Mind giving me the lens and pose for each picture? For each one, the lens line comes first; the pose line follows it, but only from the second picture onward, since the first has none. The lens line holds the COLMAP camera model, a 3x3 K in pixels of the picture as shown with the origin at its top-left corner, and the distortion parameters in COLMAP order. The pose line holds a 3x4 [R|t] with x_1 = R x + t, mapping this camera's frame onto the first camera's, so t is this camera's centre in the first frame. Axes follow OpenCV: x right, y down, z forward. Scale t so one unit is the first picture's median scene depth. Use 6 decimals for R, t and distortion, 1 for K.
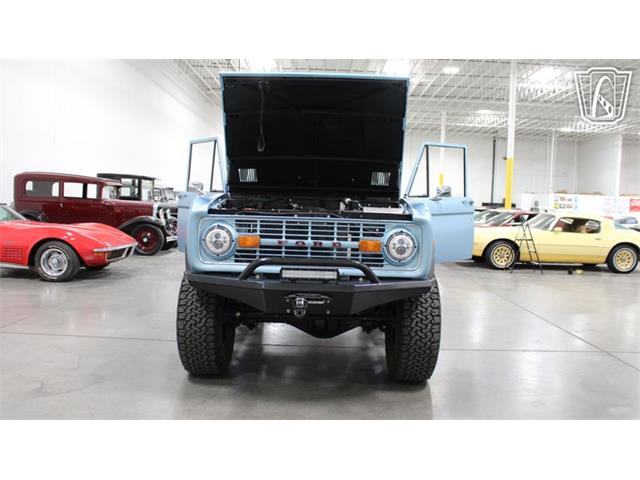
lens RADIAL K [[550.3, 0, 320.0], [0, 550.3, 240.0], [0, 0, 1]] dist [-0.153689, 0.124792]
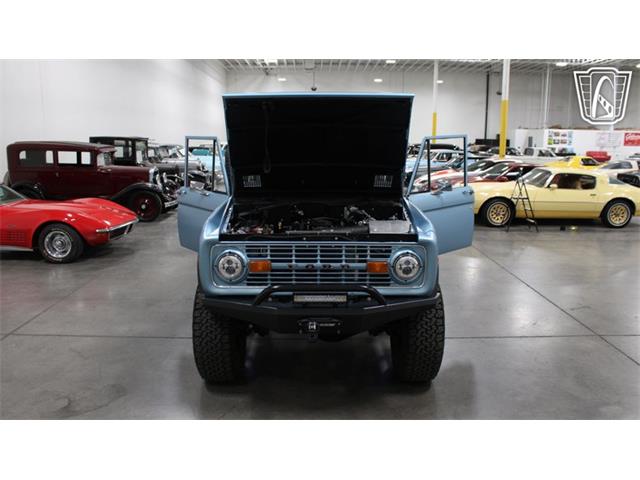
lens RADIAL K [[550.3, 0, 320.0], [0, 550.3, 240.0], [0, 0, 1]] dist [-0.153689, 0.124792]
pose [[0.999521, -0.029321, 0.009872, -0.024187], [0.027932, 0.992429, 0.119604, -0.157019], [-0.013304, -0.119271, 0.992773, -0.020222]]
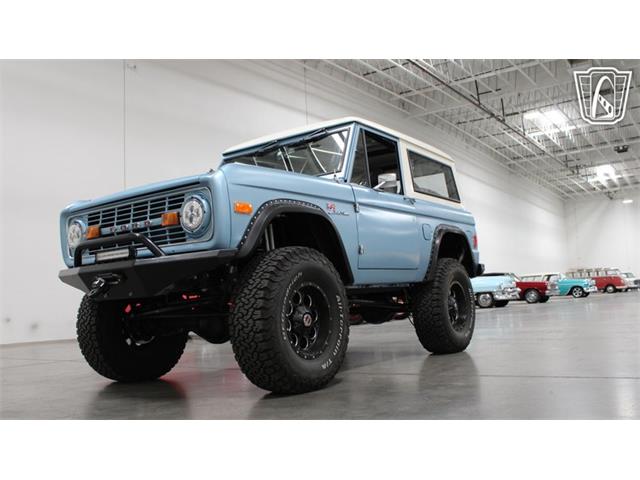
lens RADIAL K [[593.1, 0, 318.0], [0, 593.1, 245.8], [0, 0, 1]] dist [-0.101820, 0.027333]
pose [[0.811134, -0.125601, -0.571214, 0.783967], [0.033578, 0.985058, -0.168917, 0.211861], [0.583895, 0.117834, 0.803232, 0.348602]]
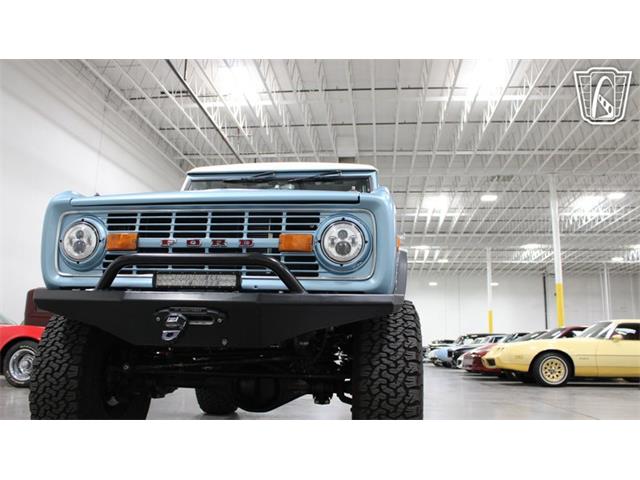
lens RADIAL K [[539.9, 0, 320.0], [0, 539.9, 247.6], [0, 0, 1]] dist [-0.156114, 0.137669]
pose [[0.994916, -0.029952, -0.096150, 0.170560], [0.003711, 0.965003, -0.262212, 0.173751], [0.100639, 0.260522, 0.960208, 0.365754]]
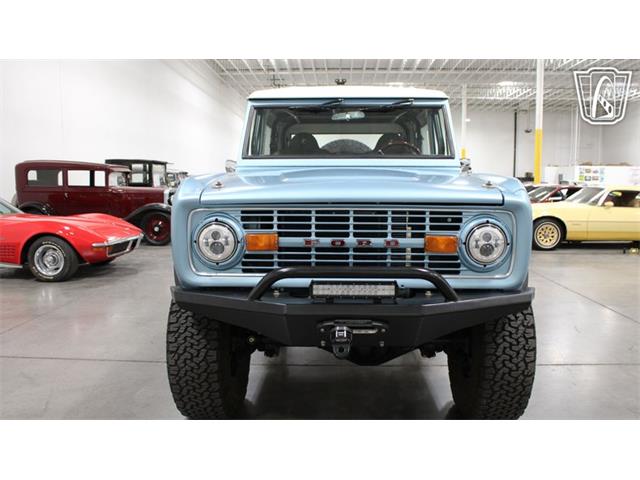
lens RADIAL K [[539.9, 0, 320.0], [0, 539.9, 247.6], [0, 0, 1]] dist [-0.156114, 0.137669]
pose [[0.998877, -0.028676, -0.037713, -0.030818], [0.030608, 0.998194, 0.051694, -0.021789], [0.036163, -0.052790, 0.997951, 0.316359]]
